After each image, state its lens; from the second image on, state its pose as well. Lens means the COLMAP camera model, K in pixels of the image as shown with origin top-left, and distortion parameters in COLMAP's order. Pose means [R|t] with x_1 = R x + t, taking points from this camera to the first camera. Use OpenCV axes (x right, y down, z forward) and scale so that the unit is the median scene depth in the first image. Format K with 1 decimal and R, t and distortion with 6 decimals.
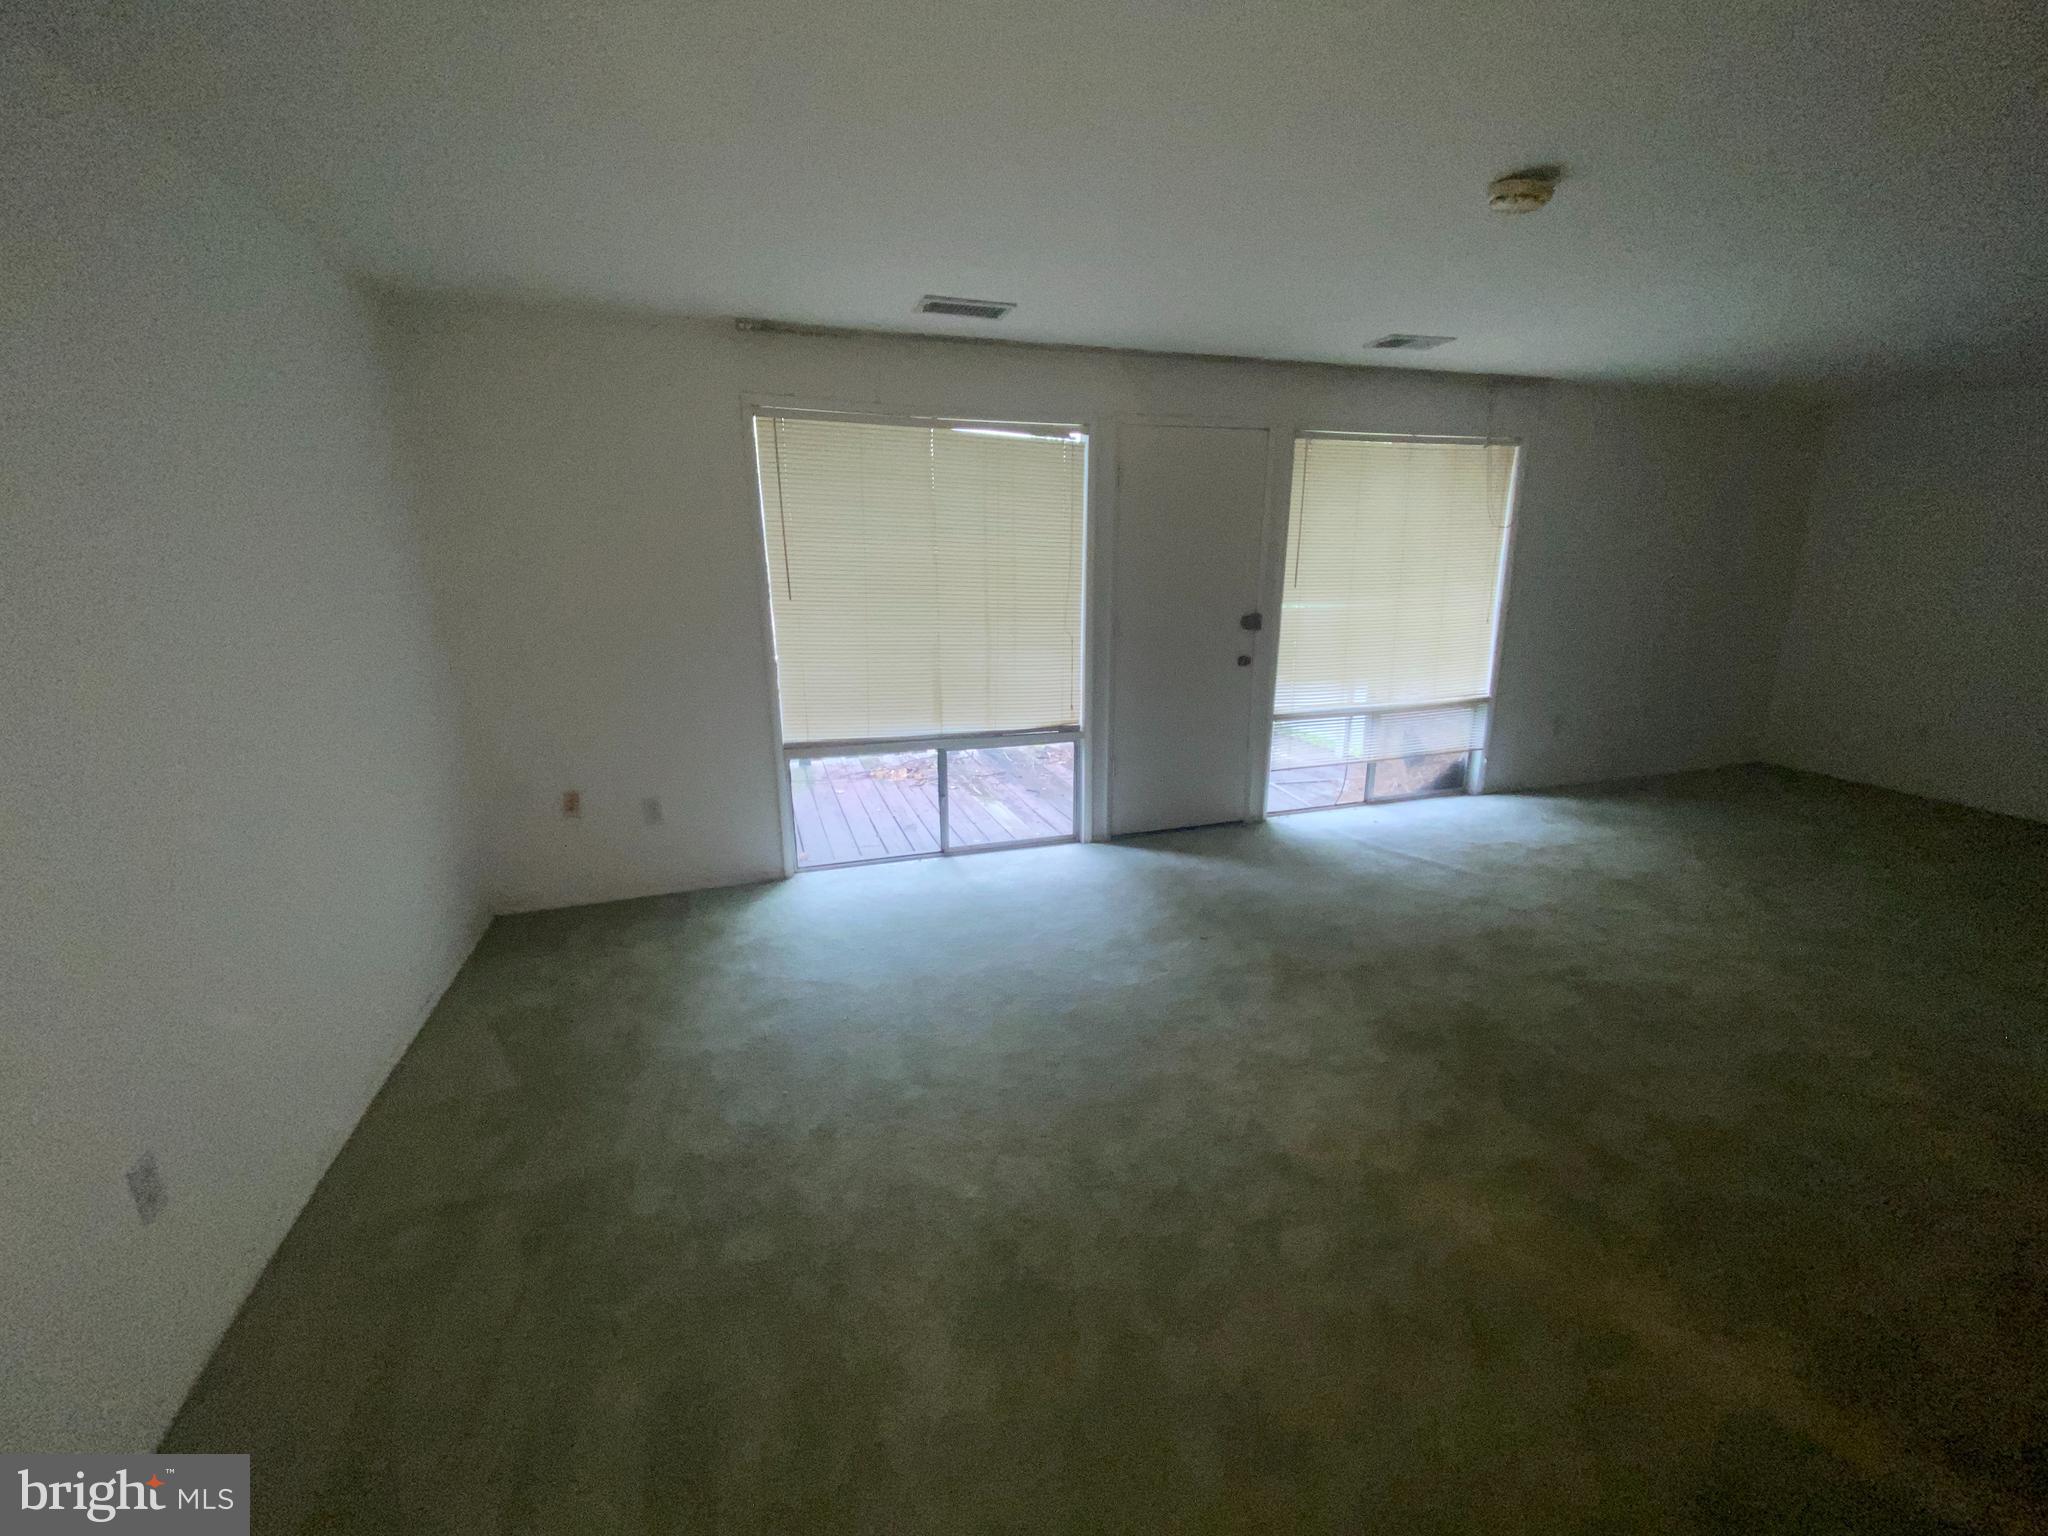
lens RADIAL K [[826.4, 0, 1038.0], [0, 826.4, 781.0], [0, 0, 1]] dist [0.003563, 0.000004]
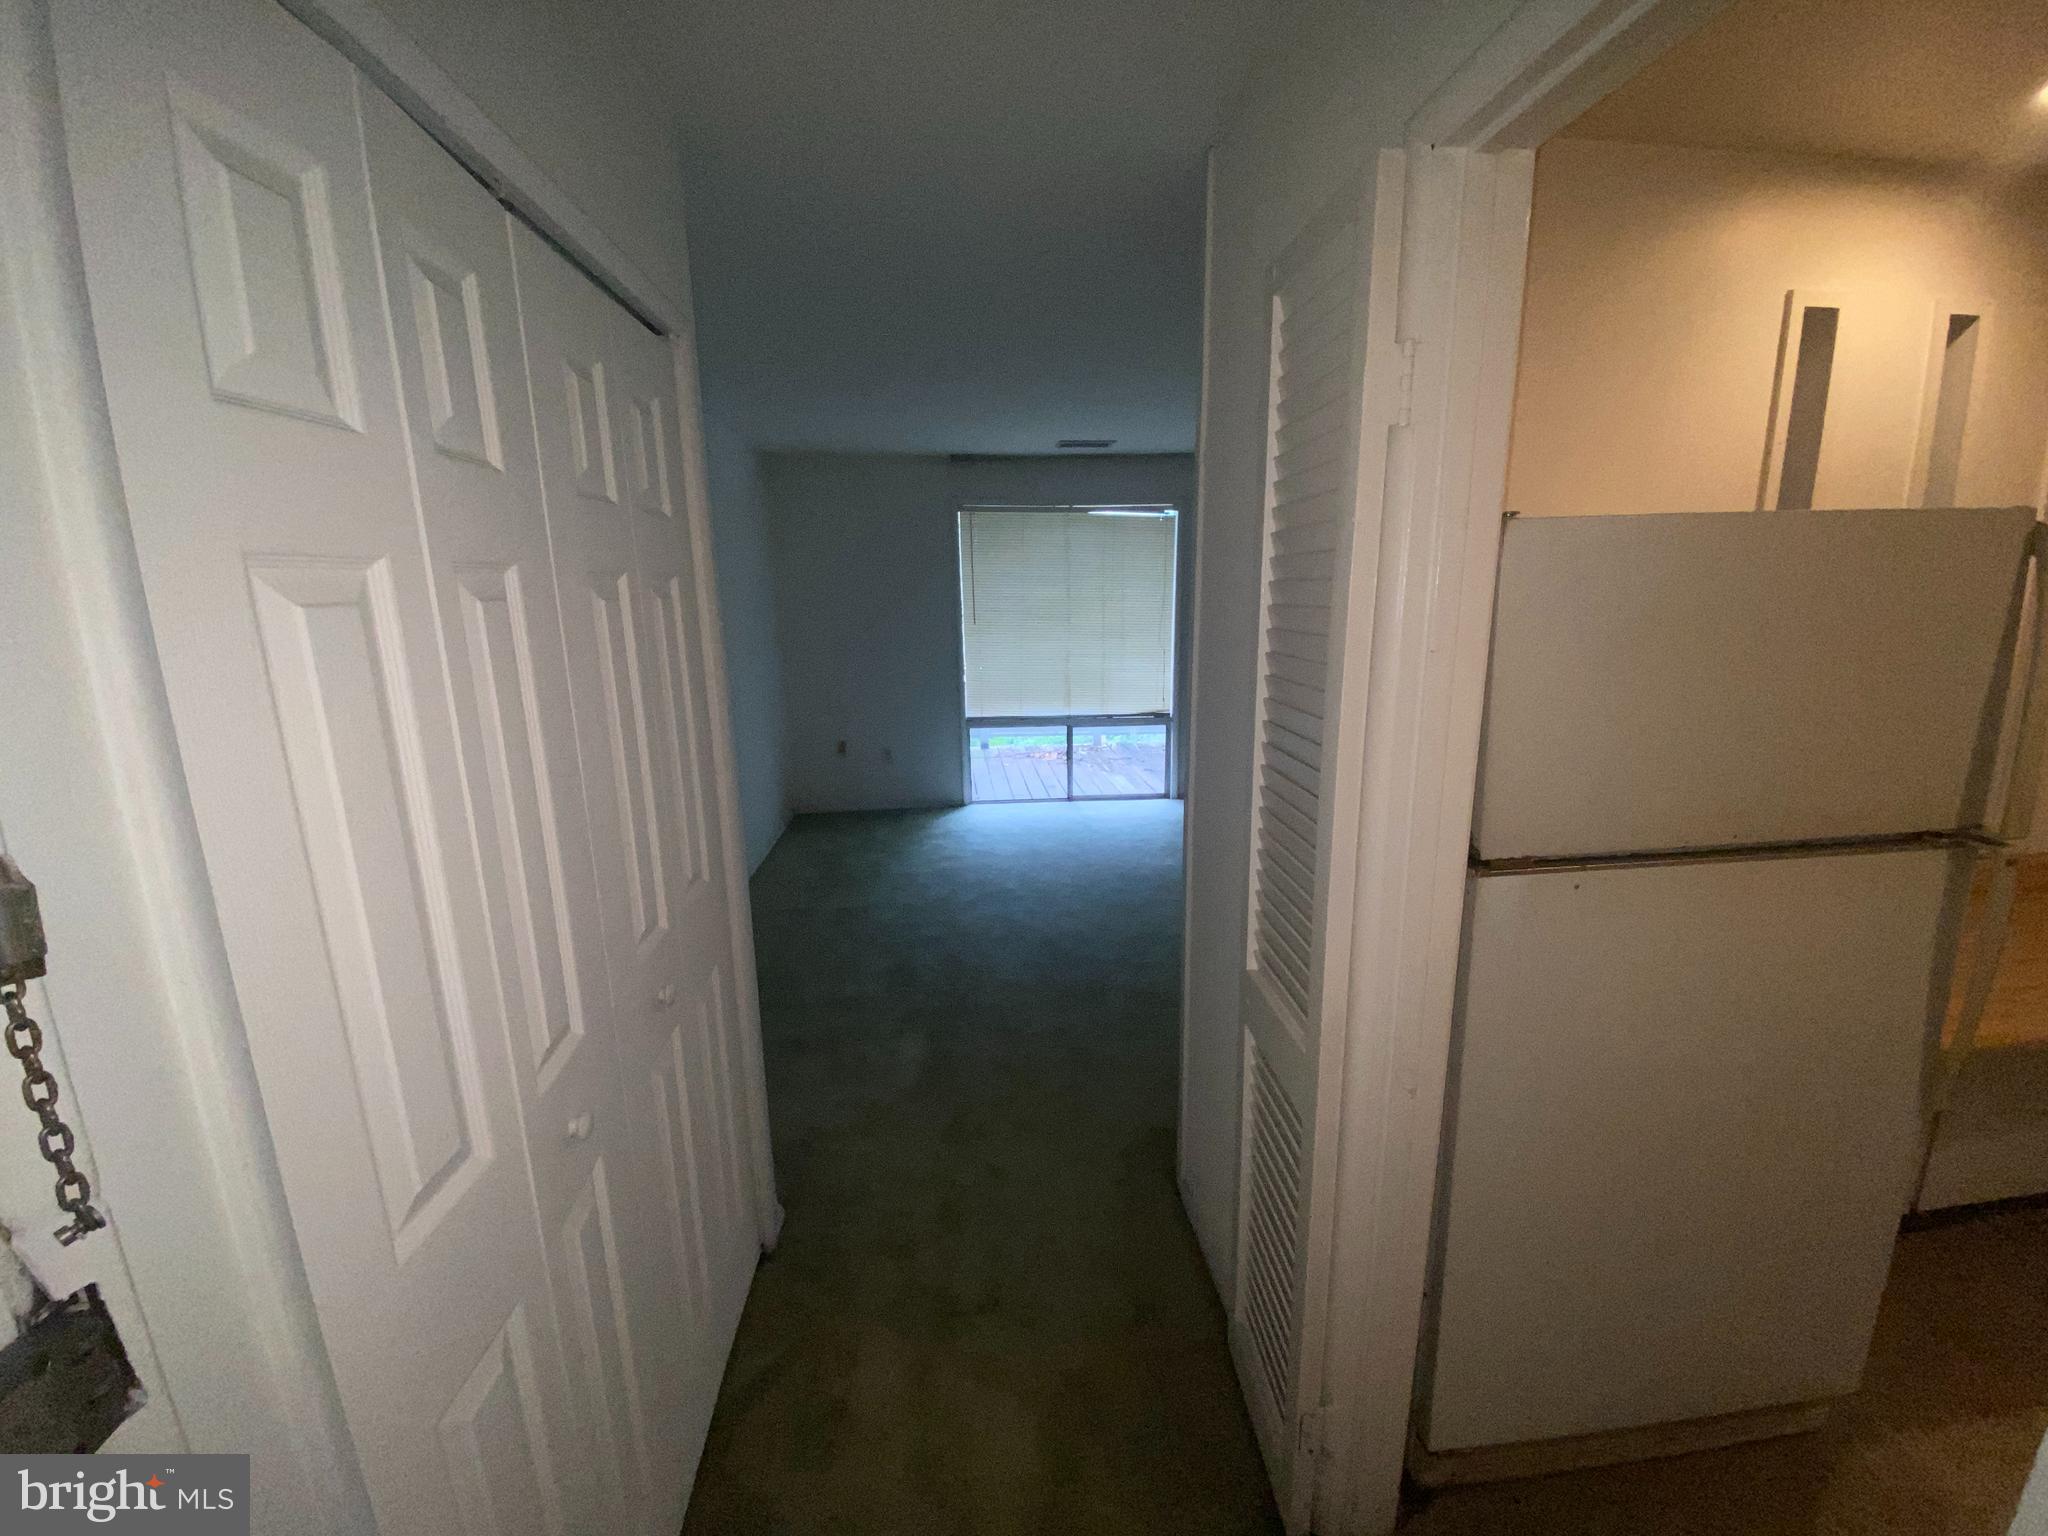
lens RADIAL K [[826.4, 0, 1014.7], [0, 826.4, 765.5], [0, 0, 1]] dist [0.003563, 0.000004]
pose [[0.967565, 0.030711, -0.250750, 0.160200], [-0.043204, 0.998076, -0.044471, 0.101272], [0.248902, 0.053862, 0.967030, -0.440581]]
